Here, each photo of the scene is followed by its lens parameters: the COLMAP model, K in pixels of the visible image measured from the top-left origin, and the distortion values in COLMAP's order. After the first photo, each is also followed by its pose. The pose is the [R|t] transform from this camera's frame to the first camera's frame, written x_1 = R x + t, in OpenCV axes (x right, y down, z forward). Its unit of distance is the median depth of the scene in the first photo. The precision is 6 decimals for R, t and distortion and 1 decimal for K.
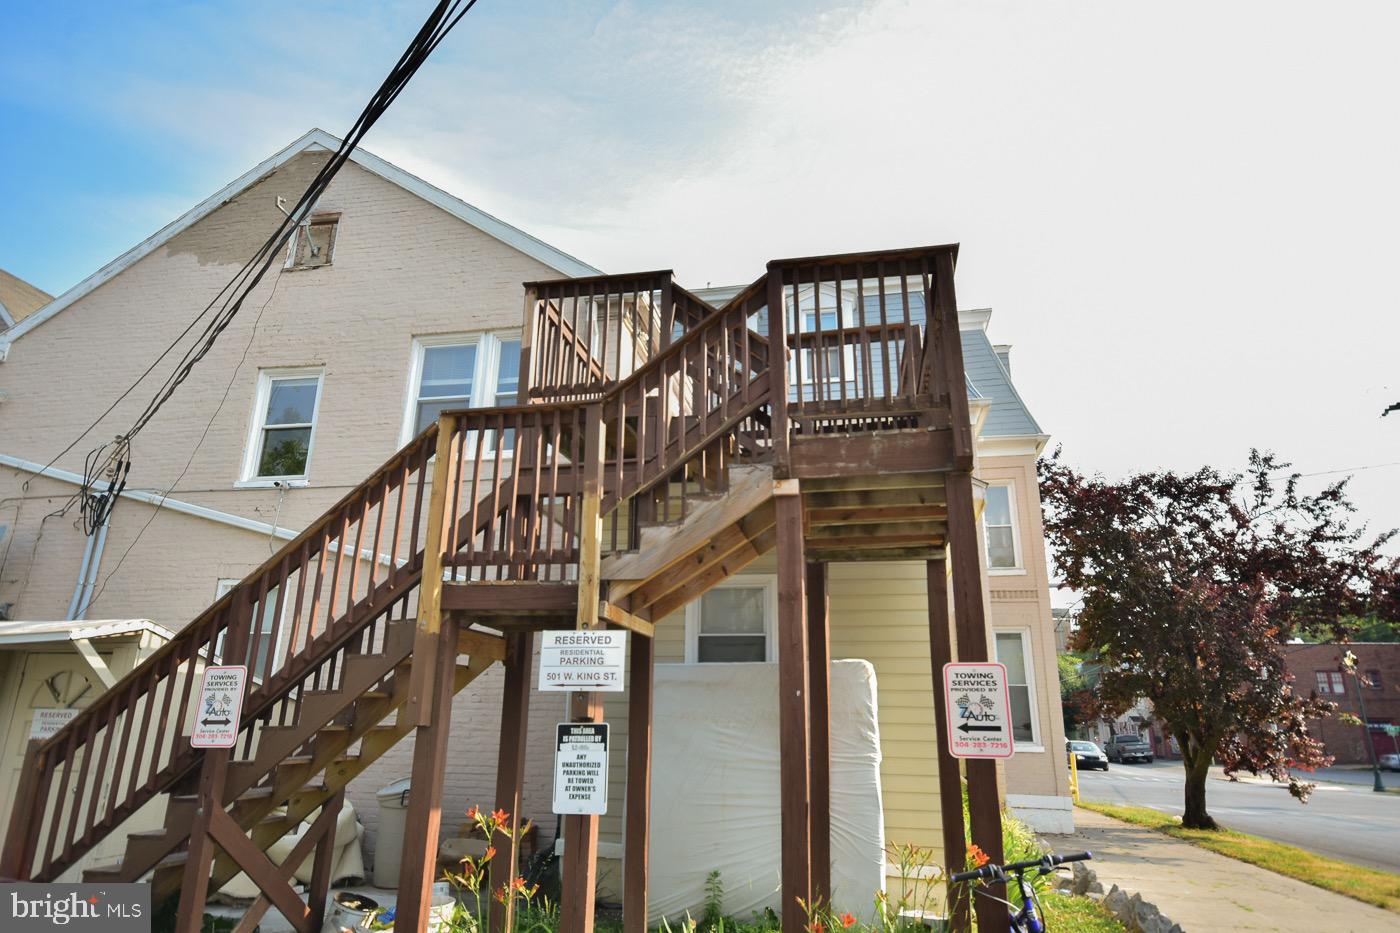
lens RADIAL K [[828.1, 0, 699.7], [0, 828.1, 466.3], [0, 0, 1]] dist [0.015145, 0.002113]
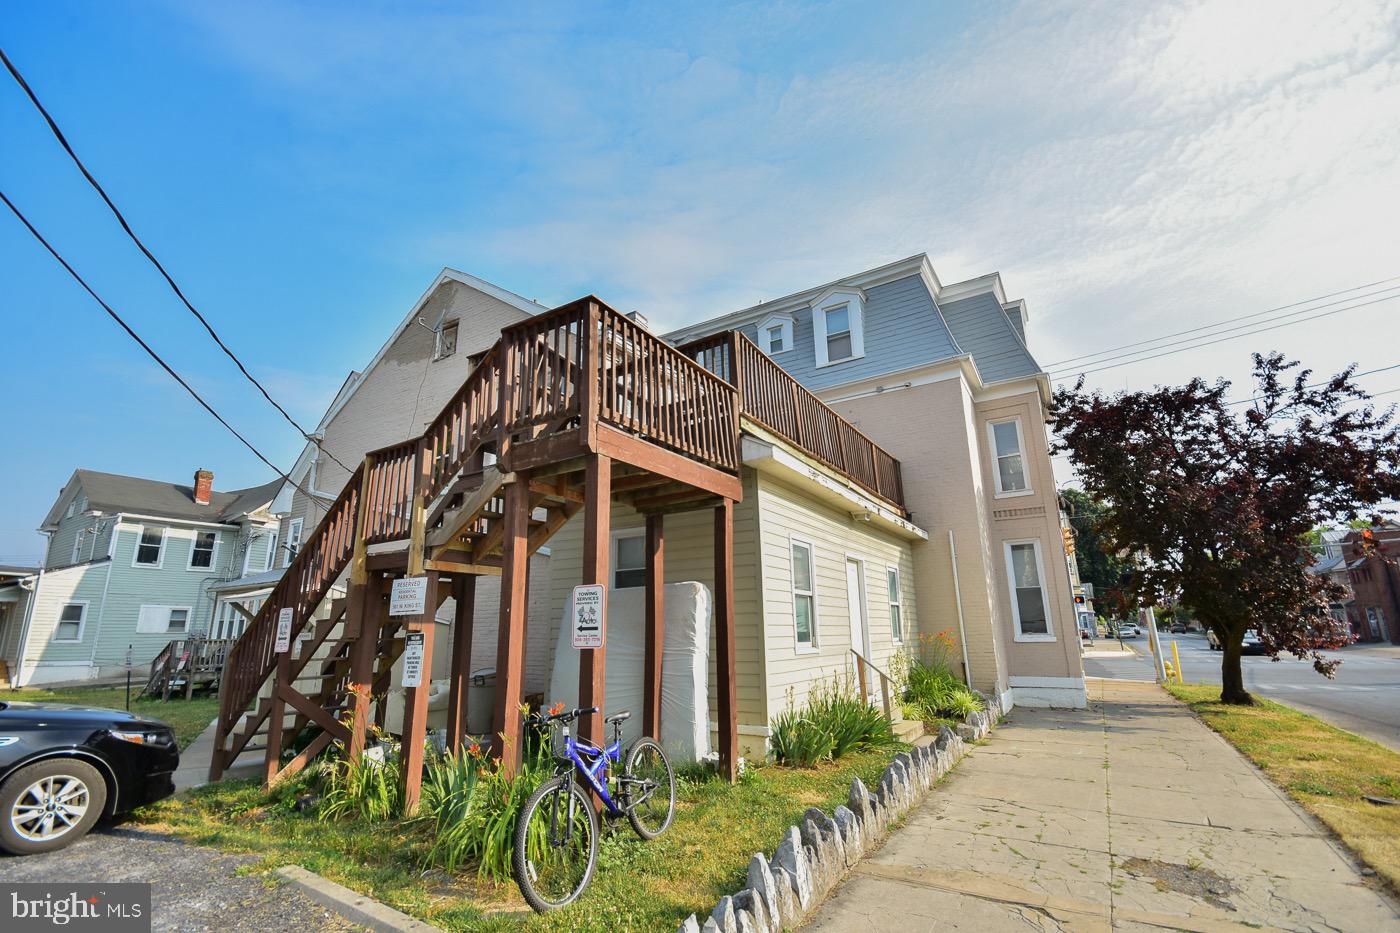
lens RADIAL K [[622.7, 0, 697.6], [0, 622.7, 463.8], [0, 0, 1]] dist [0.005445, -0.009030]
pose [[0.934204, -0.122159, -0.335172, 0.252721], [0.135407, 0.990655, 0.016353, 0.008621], [0.330042, -0.060661, 0.942015, 0.009050]]
